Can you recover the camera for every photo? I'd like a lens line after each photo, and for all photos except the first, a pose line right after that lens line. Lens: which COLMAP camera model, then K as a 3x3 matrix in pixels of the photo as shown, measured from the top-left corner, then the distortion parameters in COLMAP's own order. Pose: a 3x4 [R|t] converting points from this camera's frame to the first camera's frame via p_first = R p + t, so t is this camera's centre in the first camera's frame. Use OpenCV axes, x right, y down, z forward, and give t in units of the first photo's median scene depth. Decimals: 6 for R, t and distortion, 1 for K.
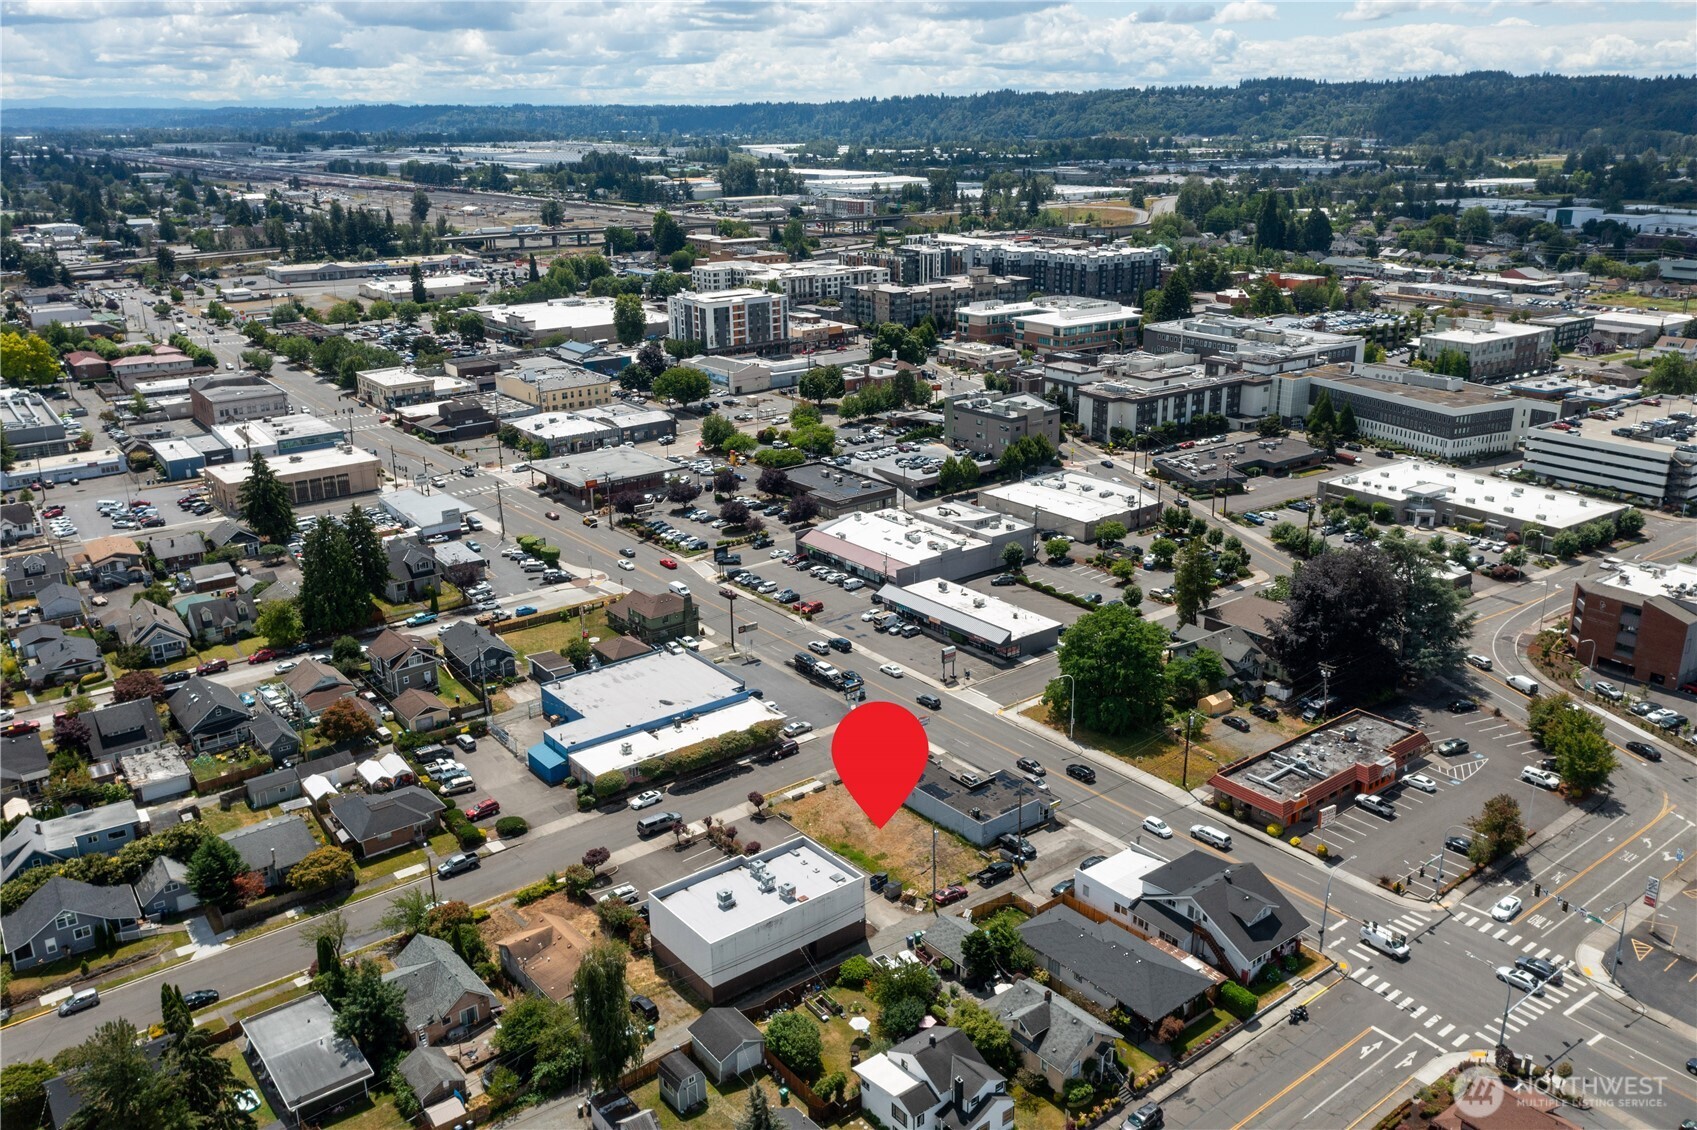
lens RADIAL K [[1352.2, 0, 848.5], [0, 1352.2, 565.0], [0, 0, 1]] dist [0.013860, 0.001516]
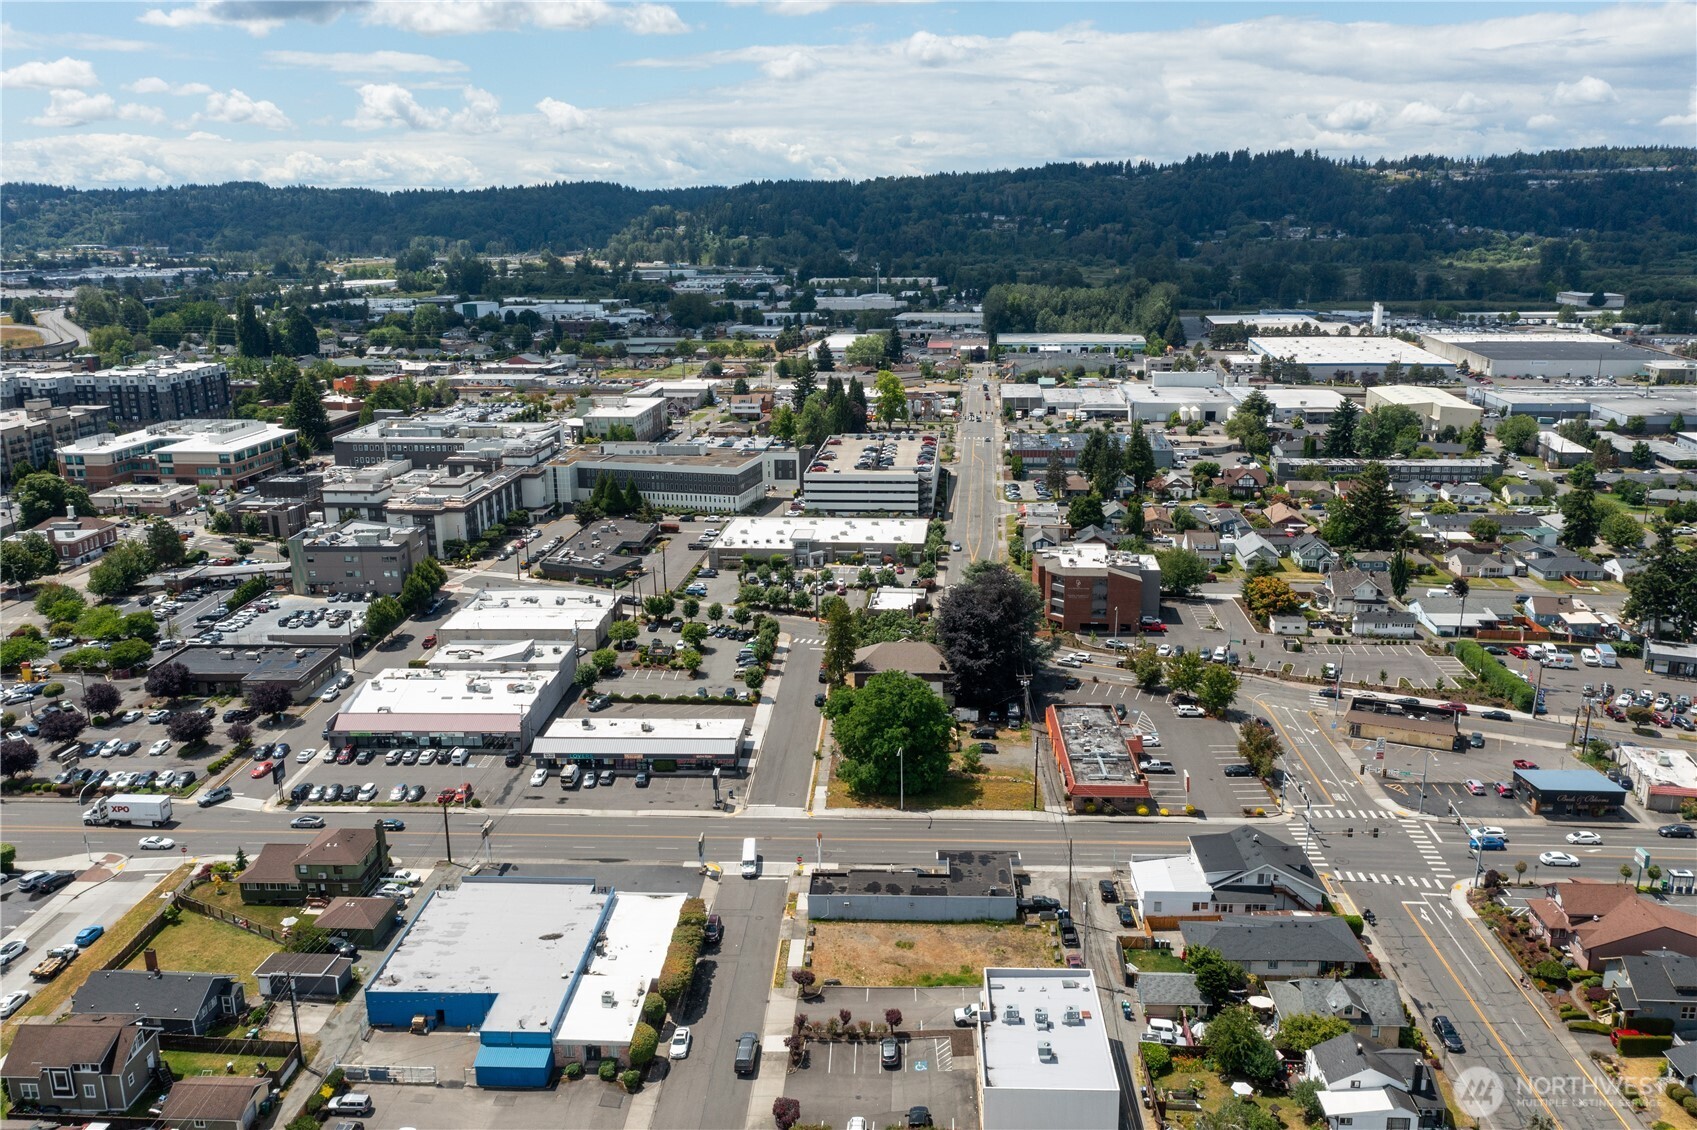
lens RADIAL K [[1341.7, 0, 848.5], [0, 1341.7, 565.0], [0, 0, 1]] dist [0.009668, 0.006460]
pose [[0.656464, -0.192532, 0.729374, -0.473734], [0.244433, 0.969005, 0.035788, -0.080004], [-0.713658, 0.154790, 0.683179, 0.269928]]
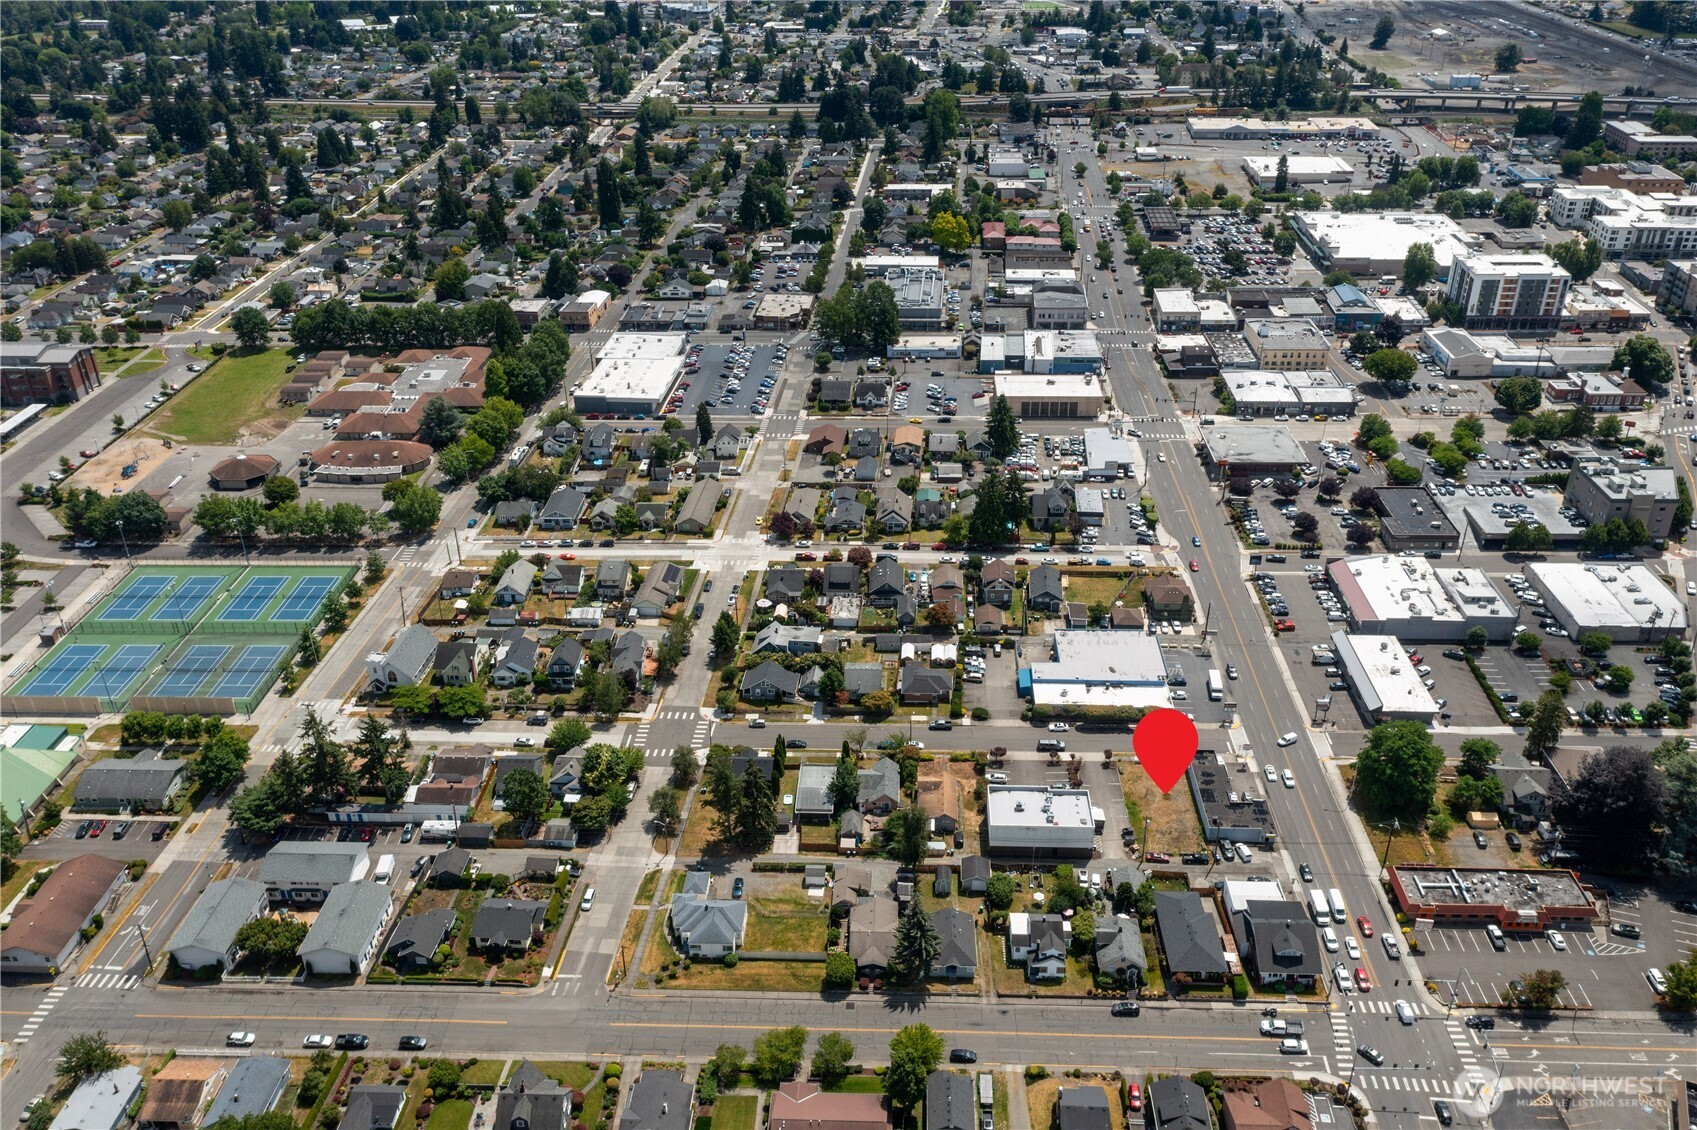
lens RADIAL K [[1341.7, 0, 848.5], [0, 1341.7, 565.0], [0, 0, 1]] dist [0.009668, 0.006460]
pose [[0.755569, 0.316893, -0.573318, 0.422635], [-0.202731, 0.945354, 0.255353, -0.301871], [0.622908, -0.076707, 0.778525, -0.340993]]
